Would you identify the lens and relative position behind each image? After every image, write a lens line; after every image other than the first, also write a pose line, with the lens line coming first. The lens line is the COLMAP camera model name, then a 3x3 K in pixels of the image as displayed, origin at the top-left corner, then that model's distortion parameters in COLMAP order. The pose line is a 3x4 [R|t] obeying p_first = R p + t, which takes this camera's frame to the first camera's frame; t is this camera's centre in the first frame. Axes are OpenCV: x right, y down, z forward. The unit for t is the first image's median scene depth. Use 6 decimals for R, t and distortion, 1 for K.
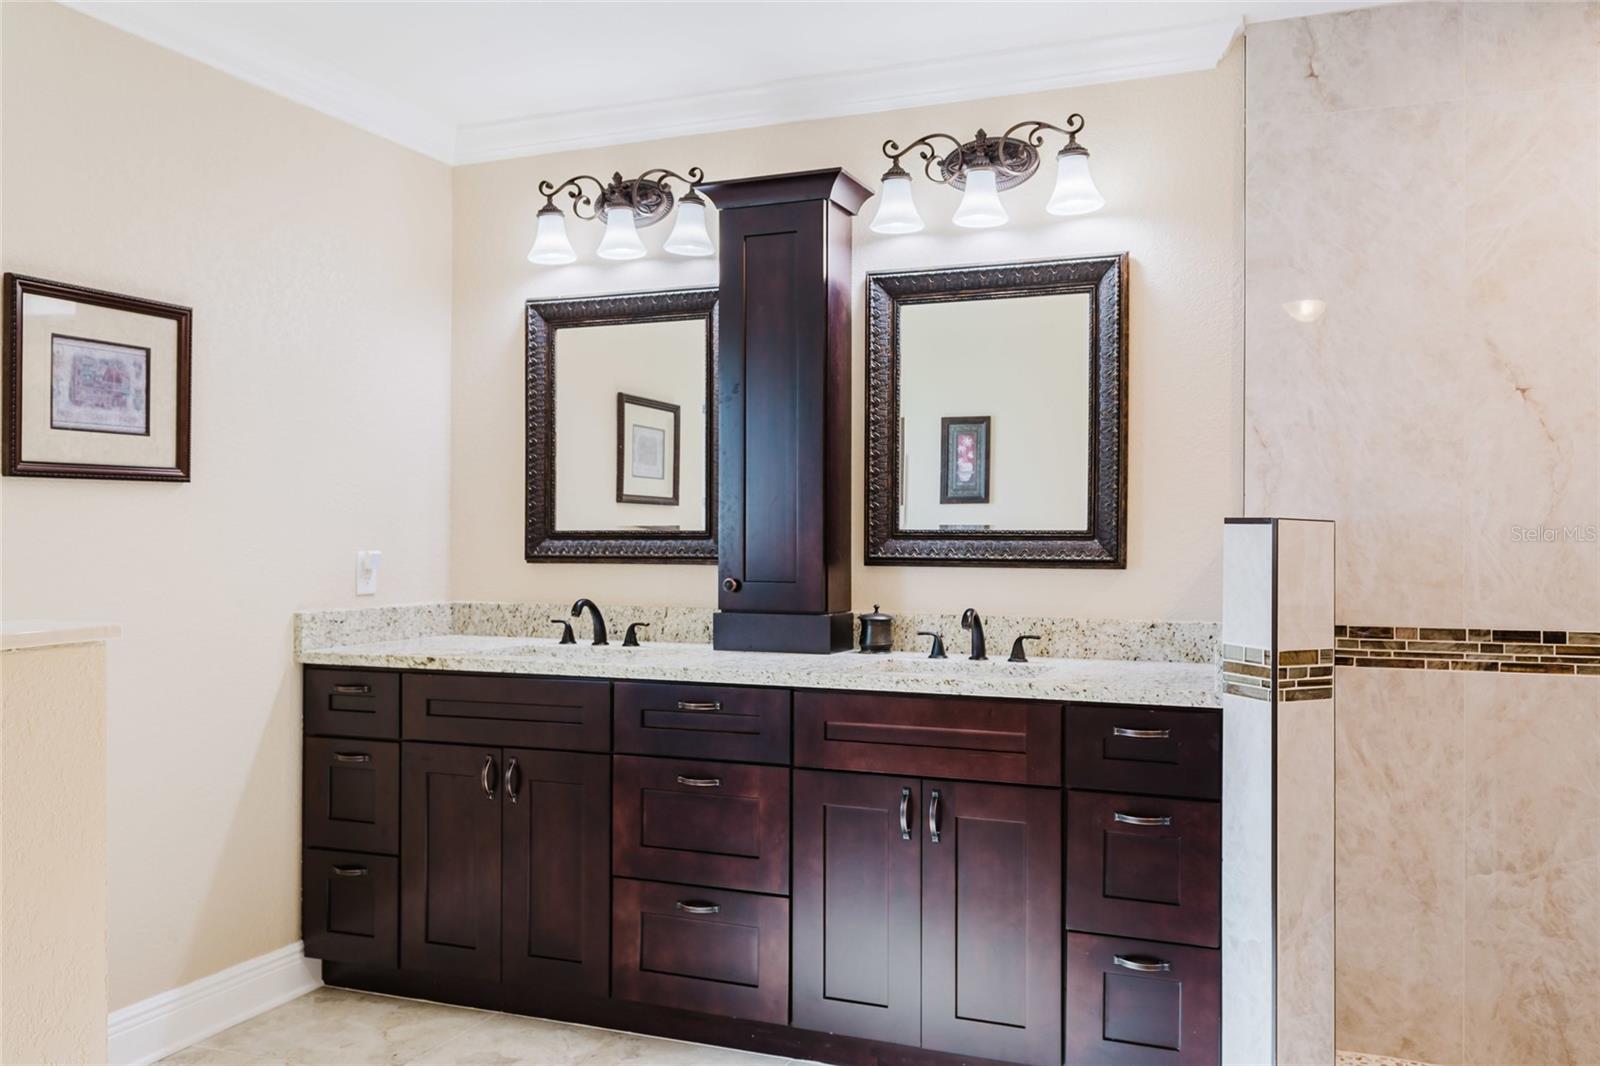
lens RADIAL K [[1328.2, 0, 801.6], [0, 1328.2, 518.1], [0, 0, 1]] dist [0.025137, -0.045897]
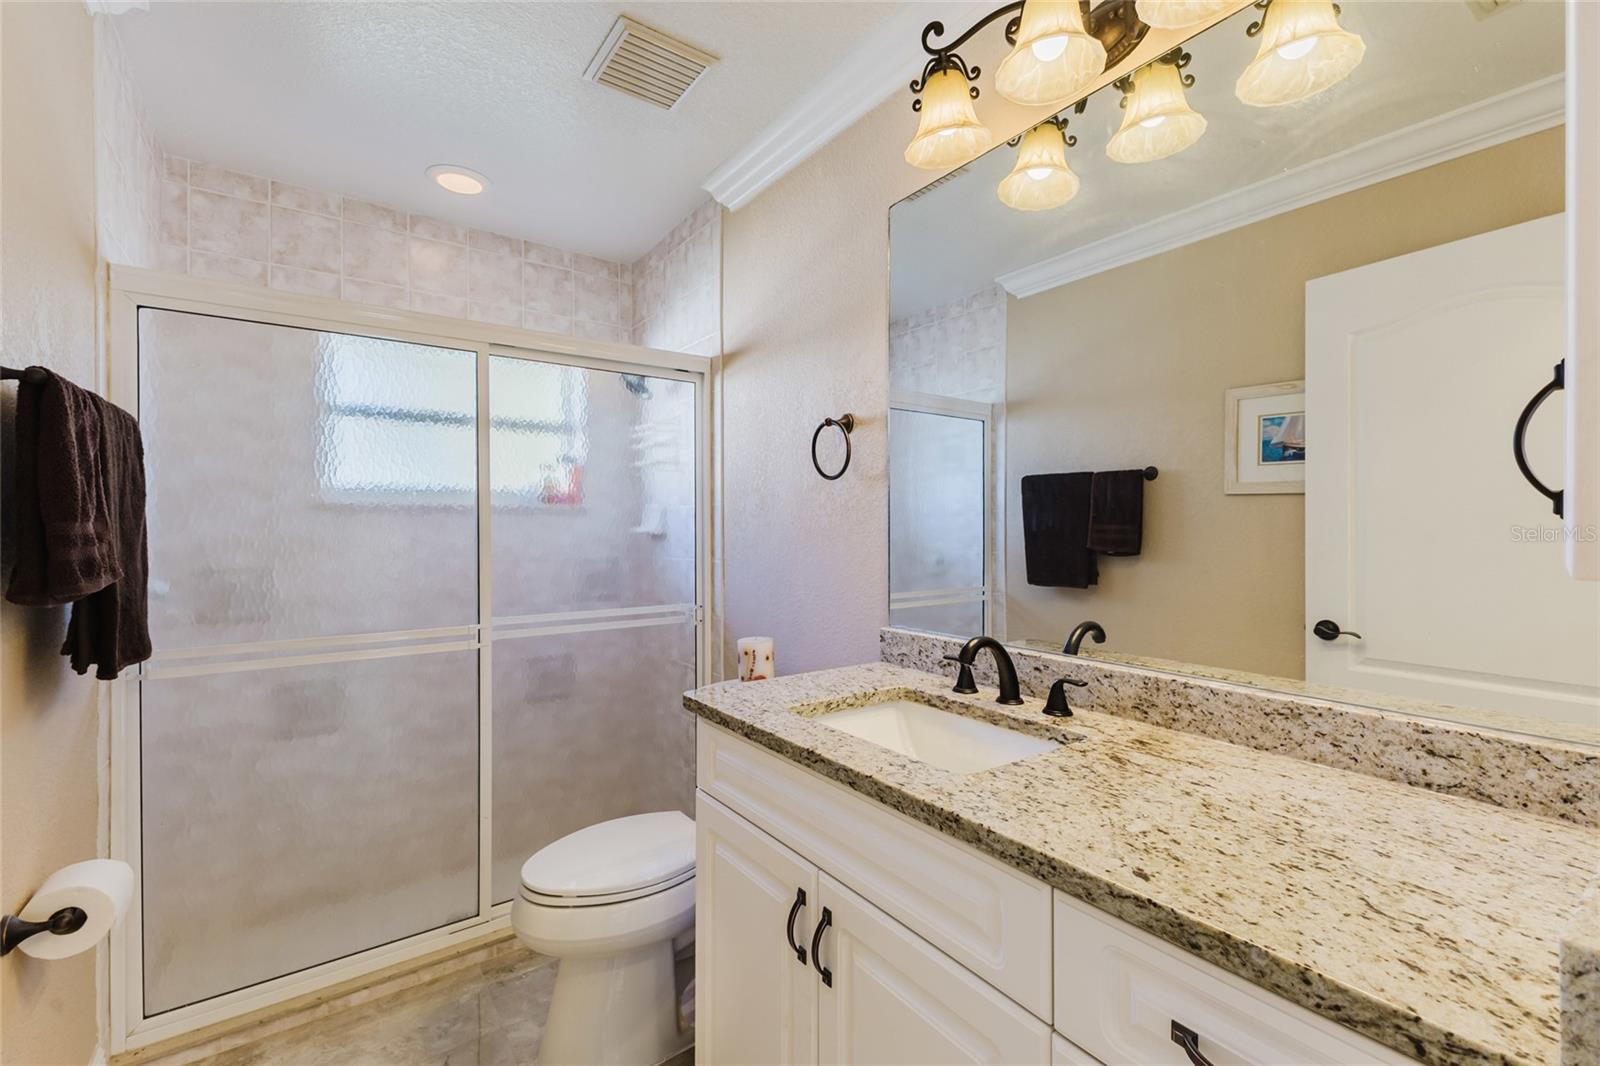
lens RADIAL K [[689.5, 0, 796.2], [0, 689.5, 528.6], [0, 0, 1]] dist [0.012480, -0.003408]
pose [[0.856399, 0.001913, -0.516311, -0.077660], [0.006775, 0.999865, 0.014941, 0.001660], [0.516270, -0.016293, 0.856271, 0.786437]]
